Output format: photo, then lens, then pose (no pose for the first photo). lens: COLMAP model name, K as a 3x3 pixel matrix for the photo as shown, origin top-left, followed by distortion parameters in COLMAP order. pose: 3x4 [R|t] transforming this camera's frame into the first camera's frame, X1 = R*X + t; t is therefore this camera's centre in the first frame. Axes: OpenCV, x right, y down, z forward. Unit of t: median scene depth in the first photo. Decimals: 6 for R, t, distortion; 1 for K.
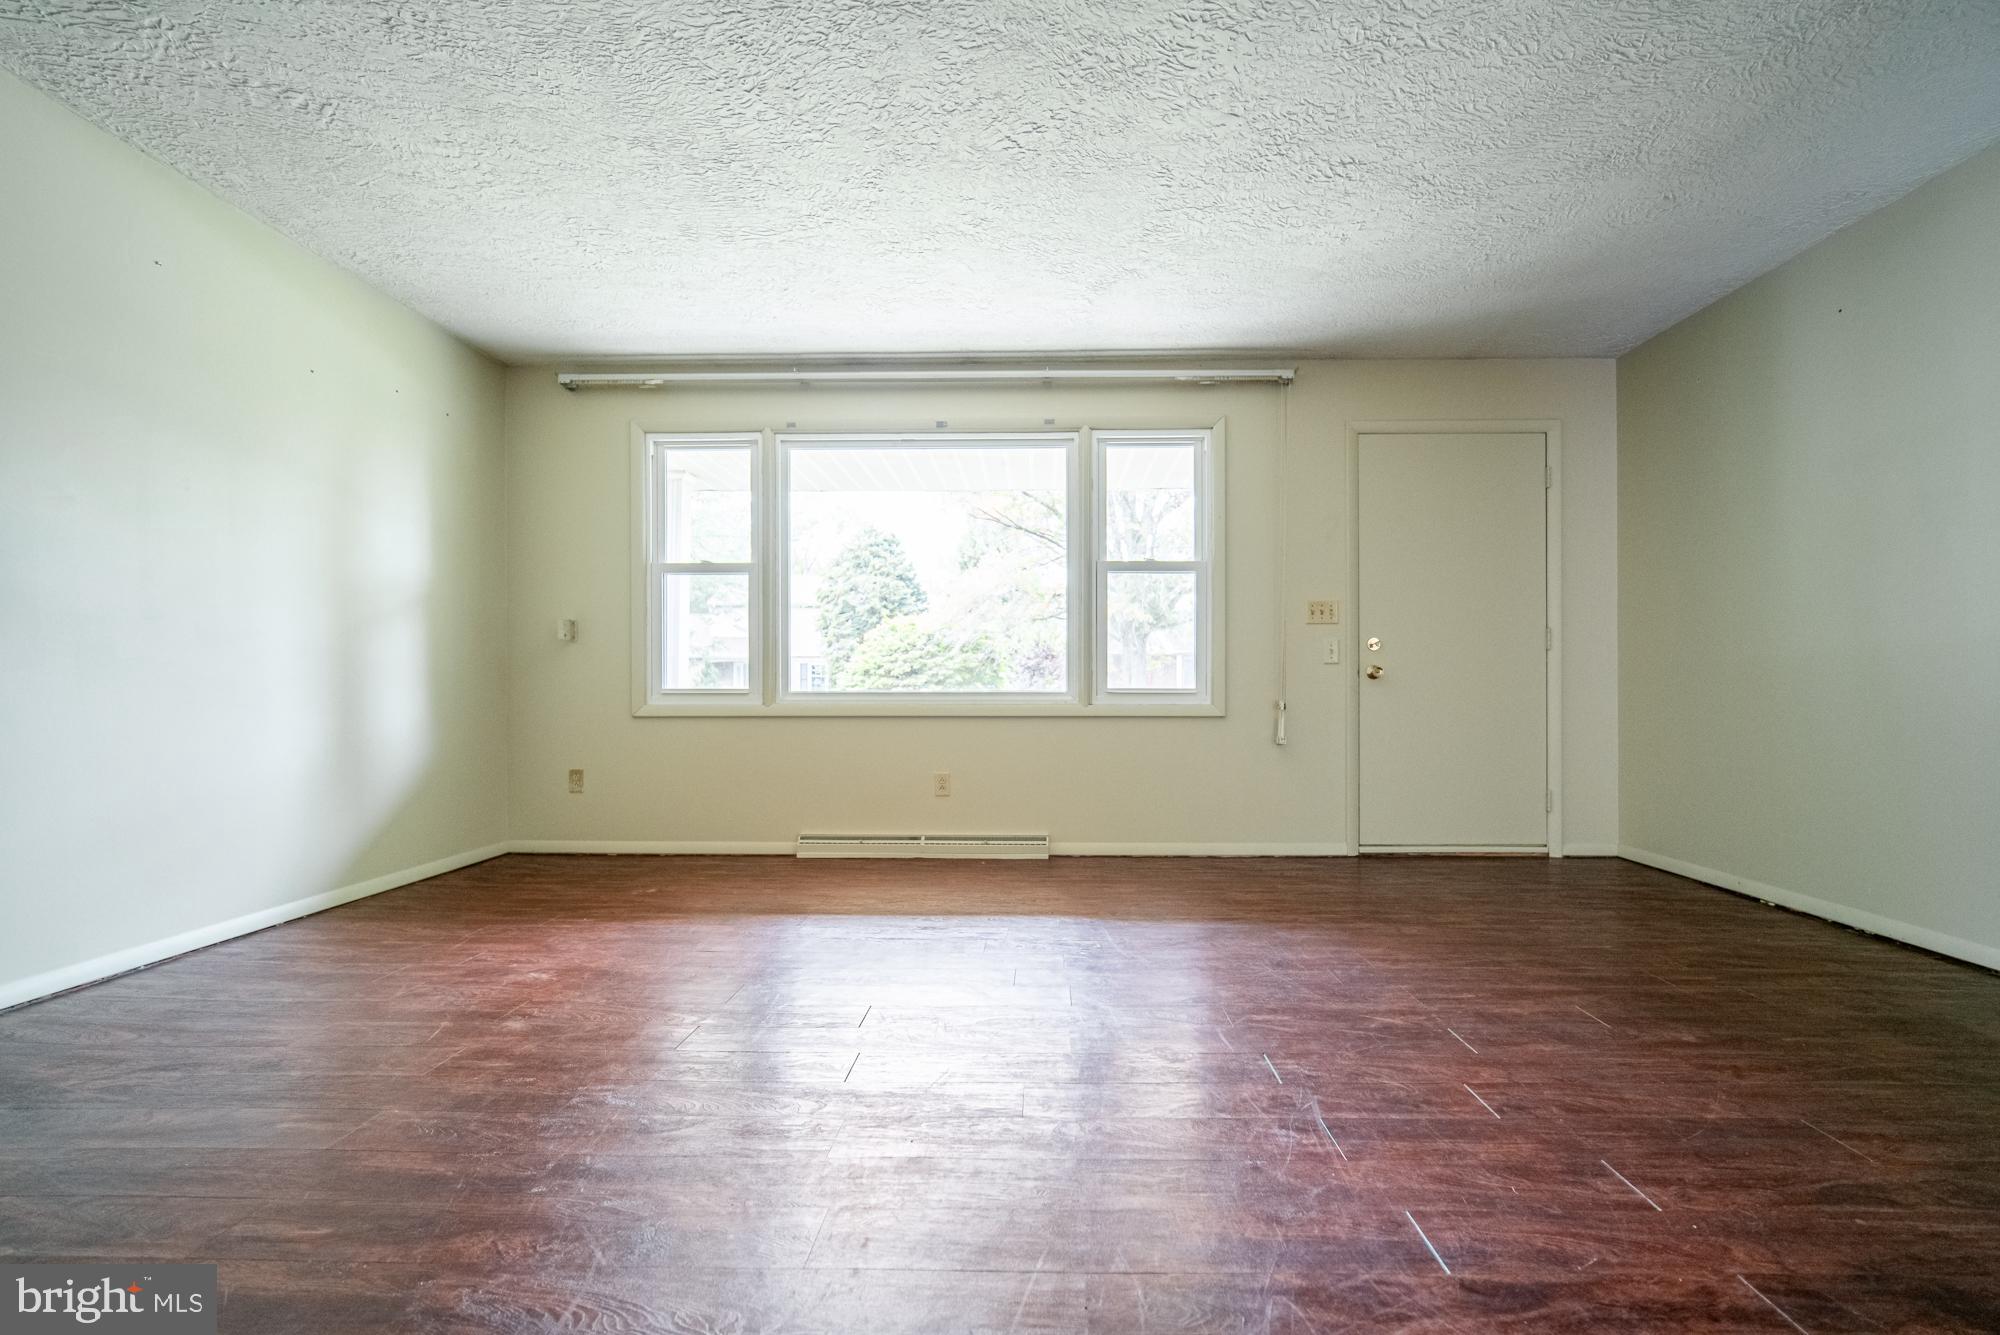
lens RADIAL K [[887.7, 0, 1053.9], [0, 887.7, 685.9], [0, 0, 1]] dist [-0.017853, 0.000747]
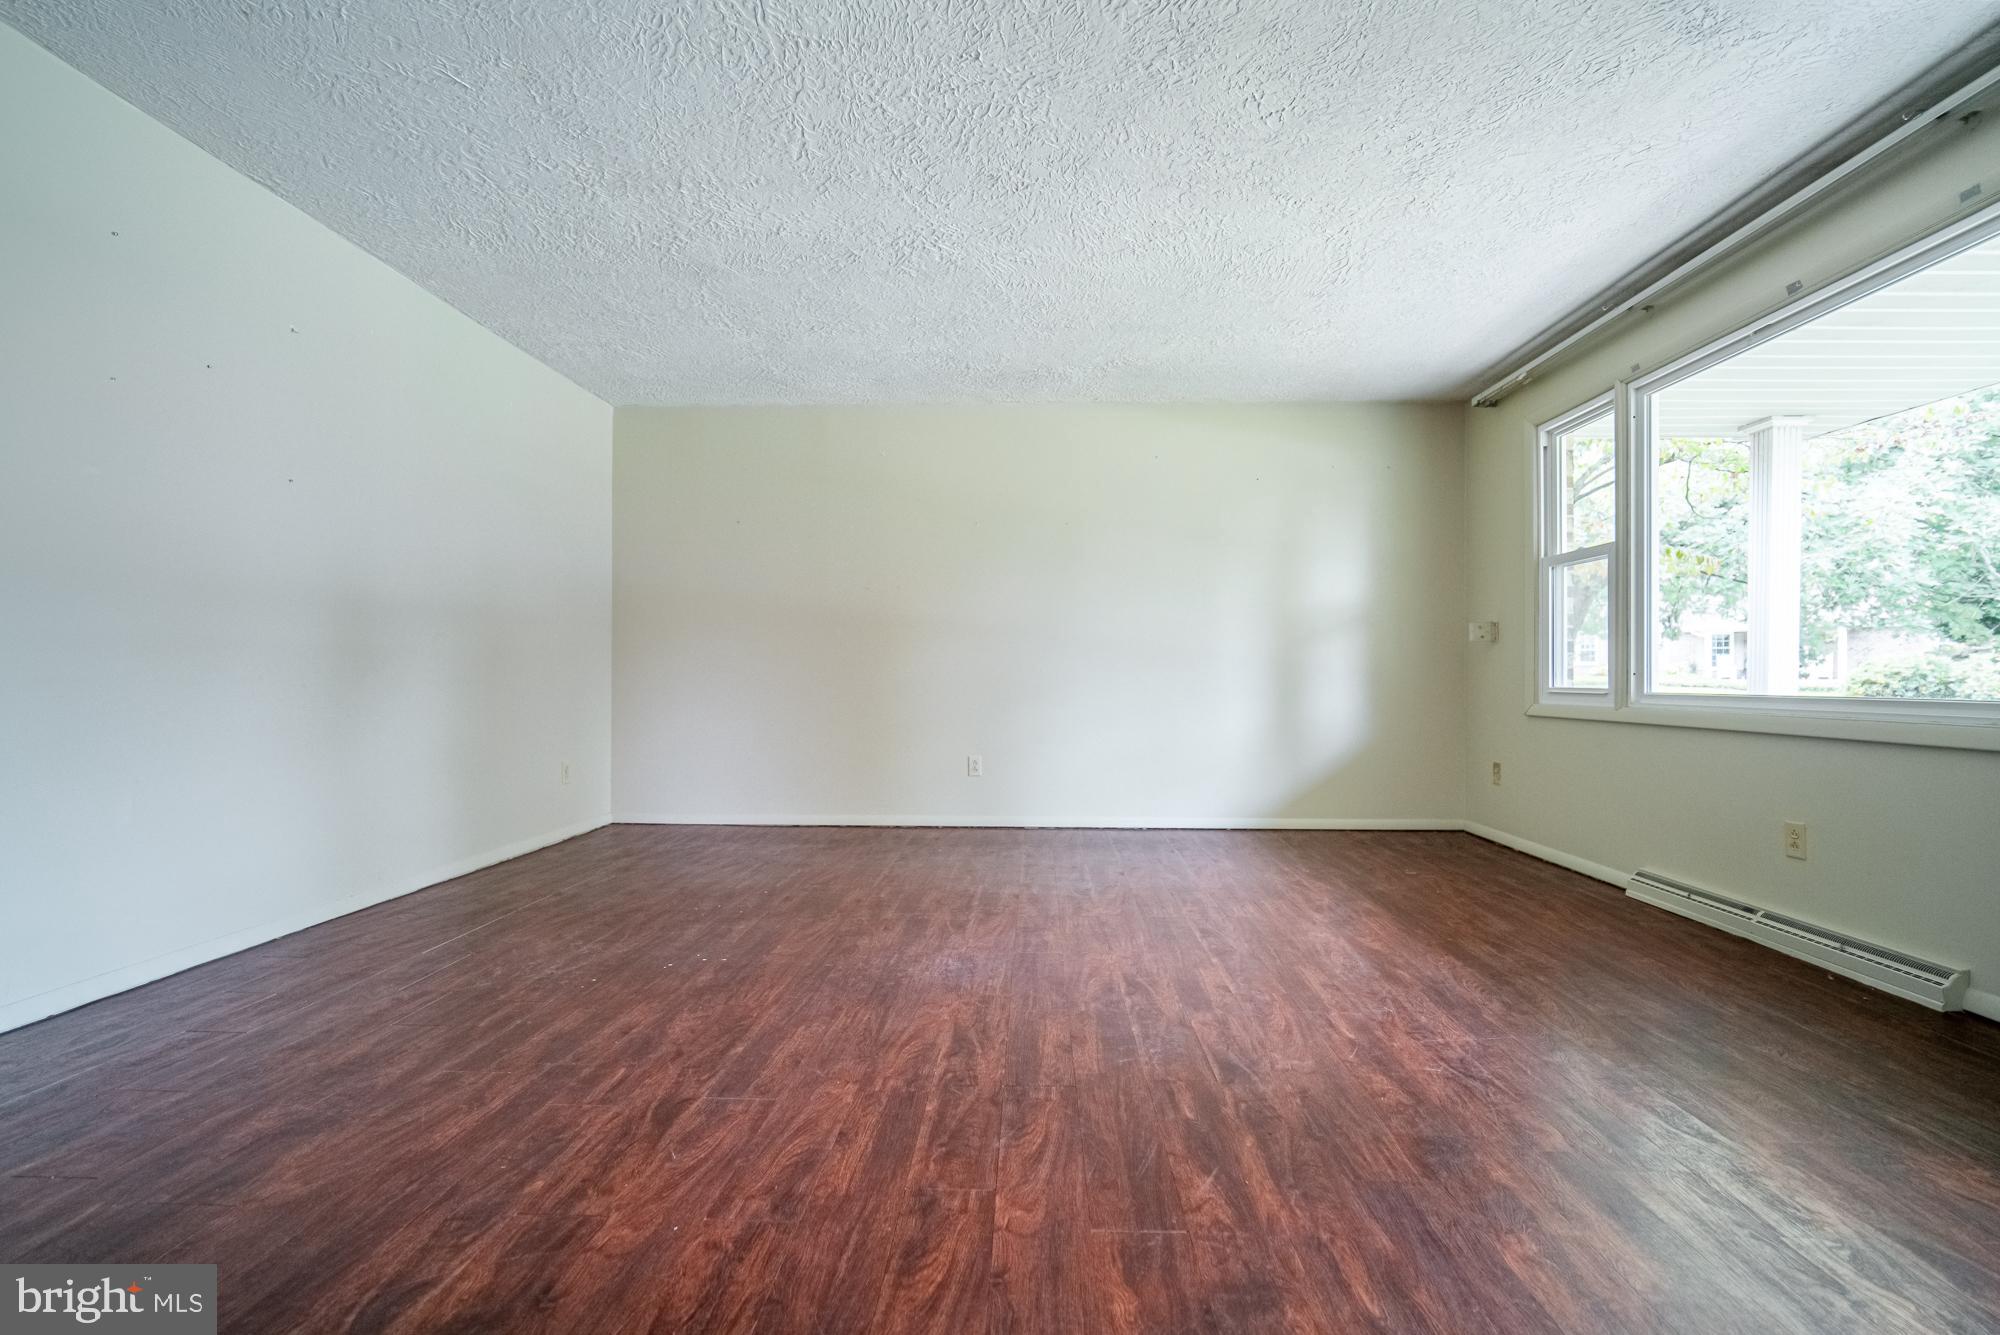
lens RADIAL K [[897.3, 0, 998.5], [0, 897.3, 676.1], [0, 0, 1]] dist [-0.016216, 0.005838]
pose [[-0.032798, -0.000473, -0.999462, 0.681930], [0.000046, 1.000000, -0.000475, -0.011476], [0.999462, -0.000062, -0.032798, 0.546188]]
